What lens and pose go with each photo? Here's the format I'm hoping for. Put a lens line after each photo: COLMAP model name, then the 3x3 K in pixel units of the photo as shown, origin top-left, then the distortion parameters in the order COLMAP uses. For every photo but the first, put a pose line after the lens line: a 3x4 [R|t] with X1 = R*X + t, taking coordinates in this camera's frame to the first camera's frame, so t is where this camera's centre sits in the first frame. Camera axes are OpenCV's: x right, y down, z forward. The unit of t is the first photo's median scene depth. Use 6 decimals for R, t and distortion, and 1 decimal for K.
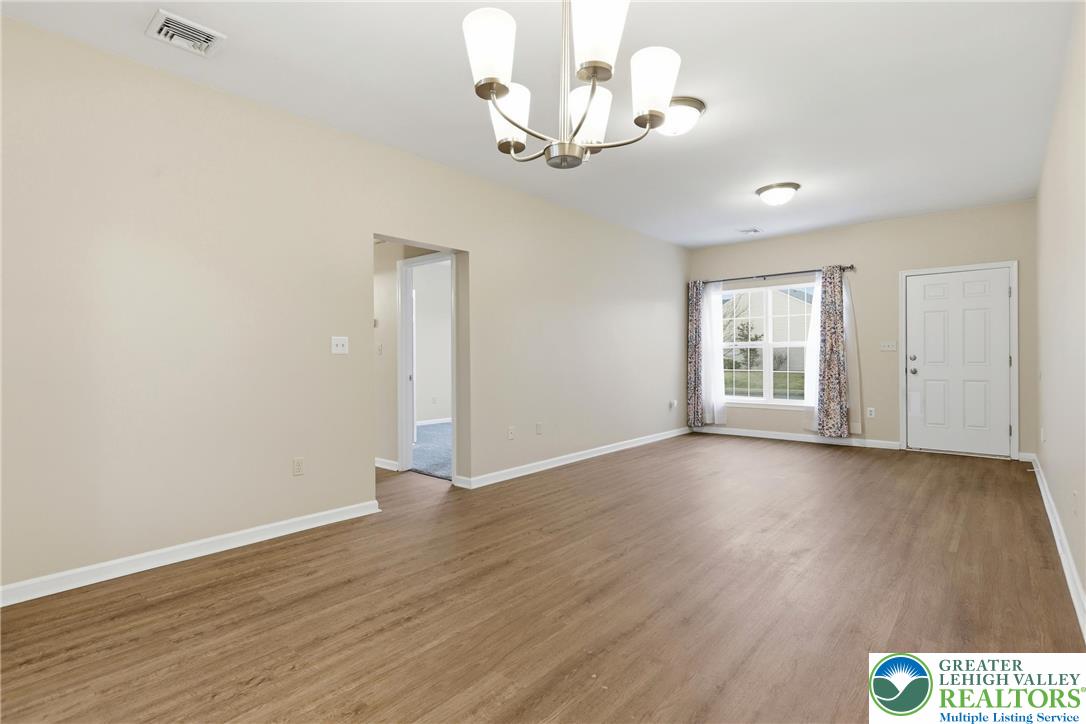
lens RADIAL K [[506.4, 0, 545.5], [0, 506.4, 357.5], [0, 0, 1]] dist [0.000045, 0.002847]
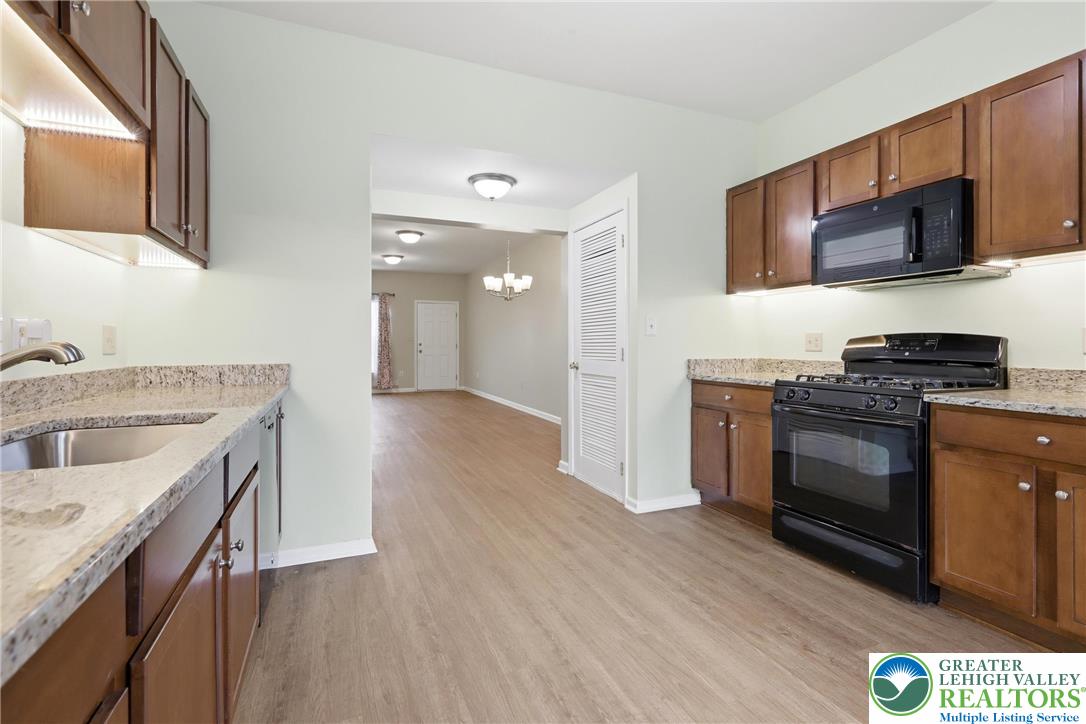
lens RADIAL K [[506.4, 0, 547.1], [0, 506.4, 346.2], [0, 0, 1]] dist [0.000045, 0.002847]
pose [[0.433199, 0.008394, 0.901259, -0.783225], [-0.002461, 0.999964, -0.008130, 0.020612], [-0.901295, 0.001303, 0.433204, -0.282000]]
